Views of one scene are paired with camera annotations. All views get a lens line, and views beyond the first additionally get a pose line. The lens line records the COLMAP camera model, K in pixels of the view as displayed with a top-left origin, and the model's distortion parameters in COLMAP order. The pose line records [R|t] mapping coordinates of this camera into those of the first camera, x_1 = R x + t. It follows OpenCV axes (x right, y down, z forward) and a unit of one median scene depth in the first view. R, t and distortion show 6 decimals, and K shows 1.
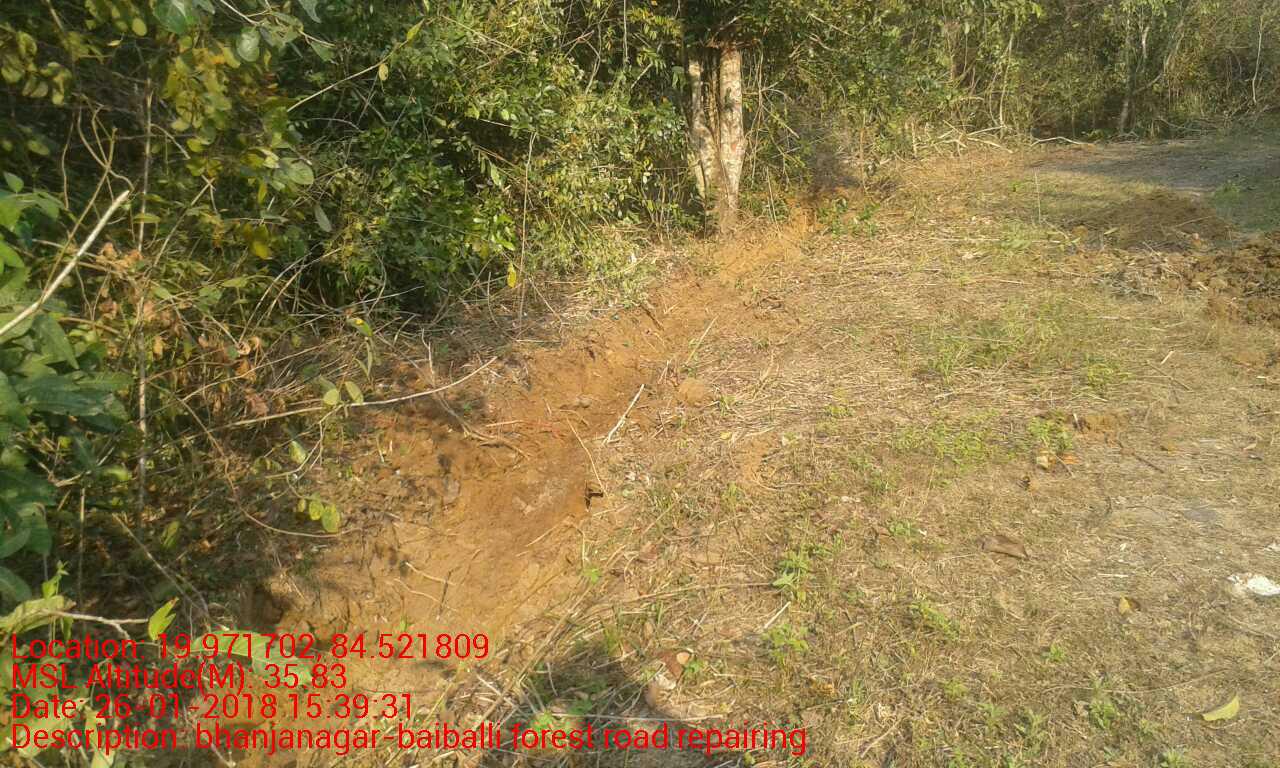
lens RADIAL K [[1221.2, 0, 610.3], [0, 1221.2, 390.4], [0, 0, 1]] dist [0.188526, -0.532291]
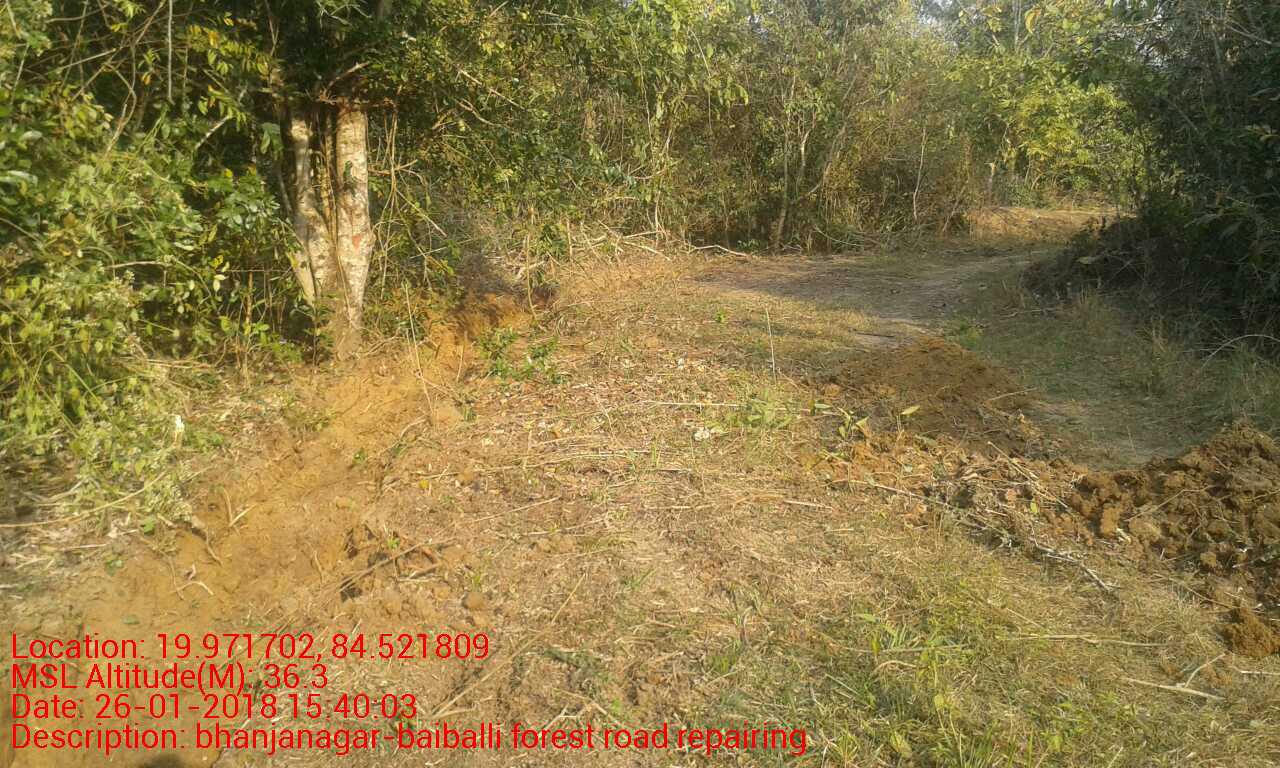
lens RADIAL K [[1221.2, 0, 610.3], [0, 1221.2, 390.4], [0, 0, 1]] dist [0.188526, -0.532291]
pose [[0.955312, 0.019467, 0.294957, 0.031140], [-0.000472, 0.997928, -0.064334, -0.064581], [-0.295598, 0.061320, 0.953342, 0.272049]]
